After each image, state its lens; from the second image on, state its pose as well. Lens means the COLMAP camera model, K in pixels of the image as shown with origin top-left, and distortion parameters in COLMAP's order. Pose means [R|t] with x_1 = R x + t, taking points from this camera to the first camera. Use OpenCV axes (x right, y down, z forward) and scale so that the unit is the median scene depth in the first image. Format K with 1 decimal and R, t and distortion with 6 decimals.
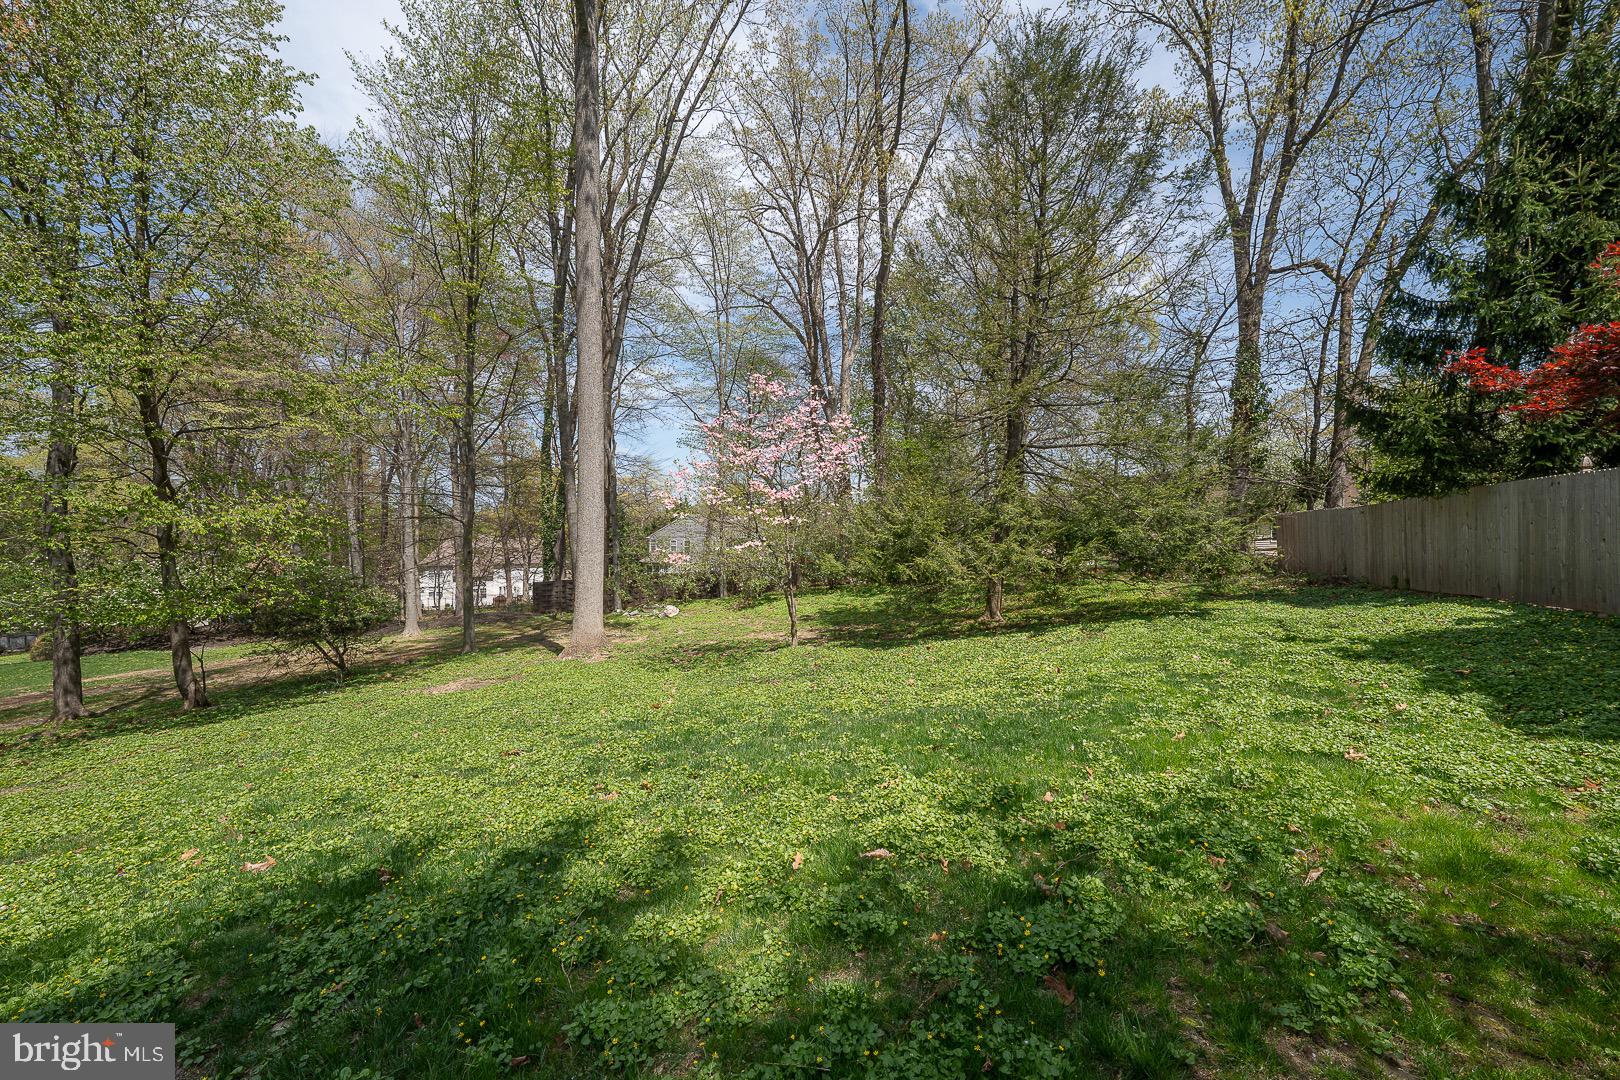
lens RADIAL K [[642.3, 0, 813.5], [0, 642.3, 536.9], [0, 0, 1]] dist [-0.018814, 0.006148]
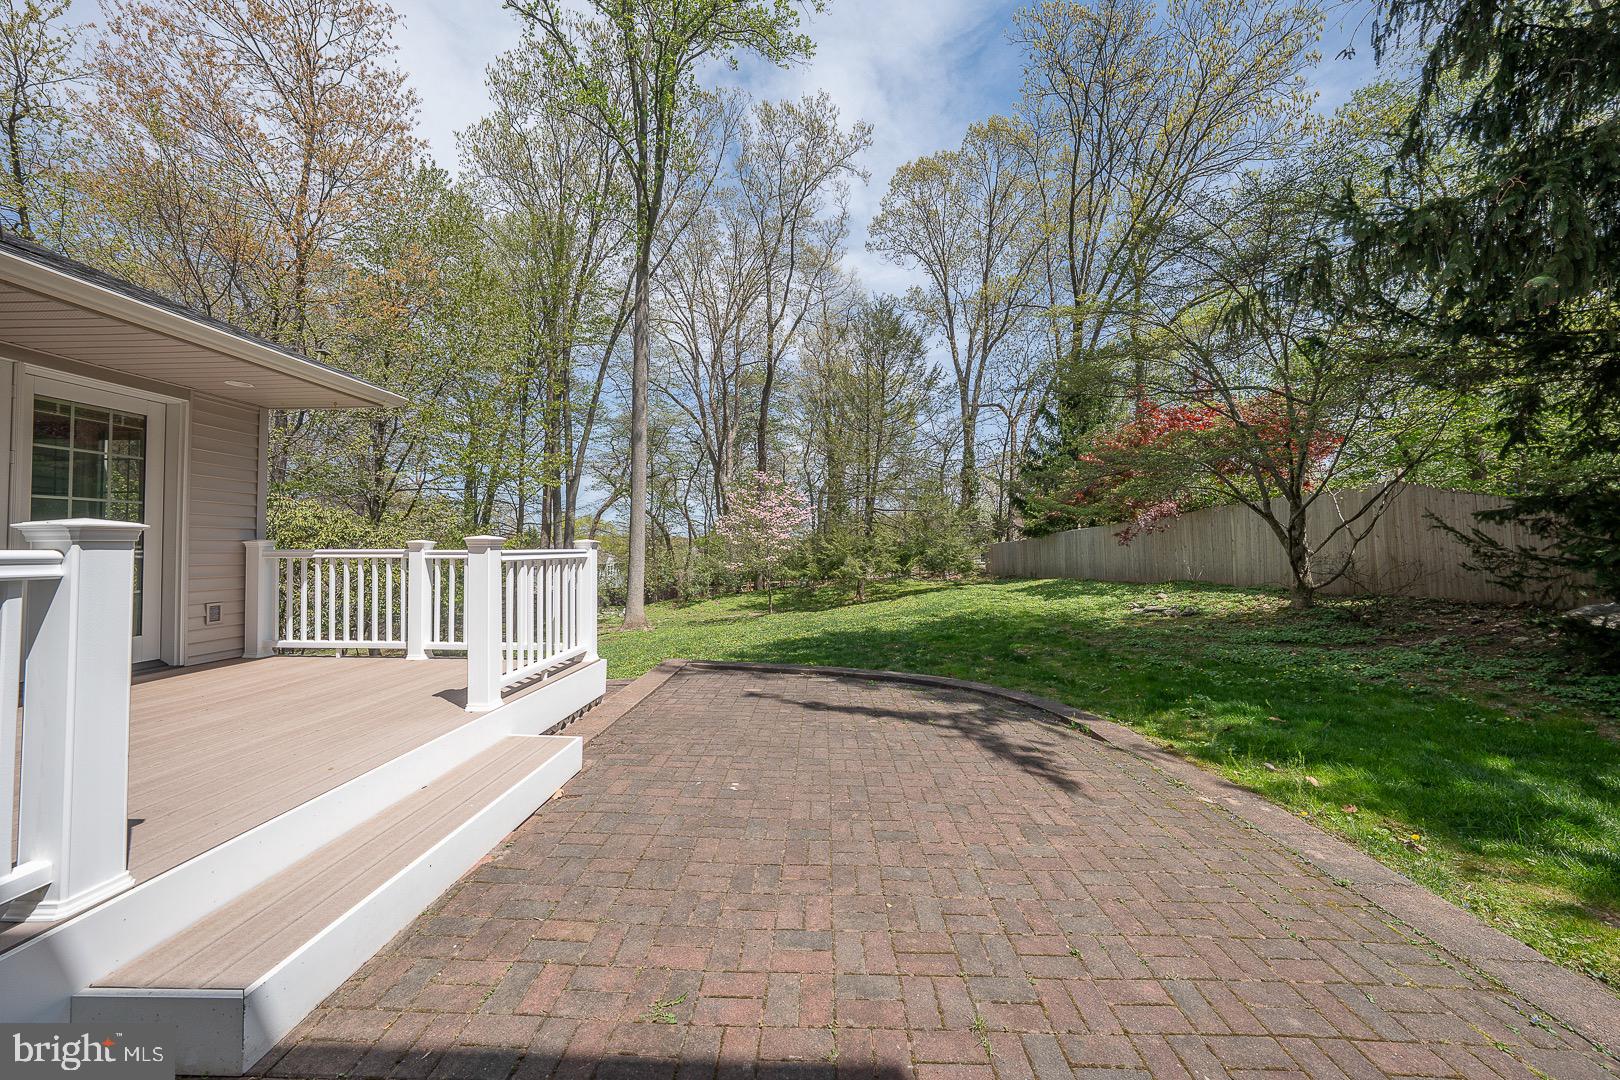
lens RADIAL K [[553.3, 0, 809.6], [0, 553.3, 534.5], [0, 0, 1]] dist [-0.013773, 0.000241]
pose [[0.947069, 0.007528, 0.320943, -0.255068], [0.008235, 0.998826, -0.047729, 0.007789], [-0.320925, 0.047846, 0.945895, -0.337717]]
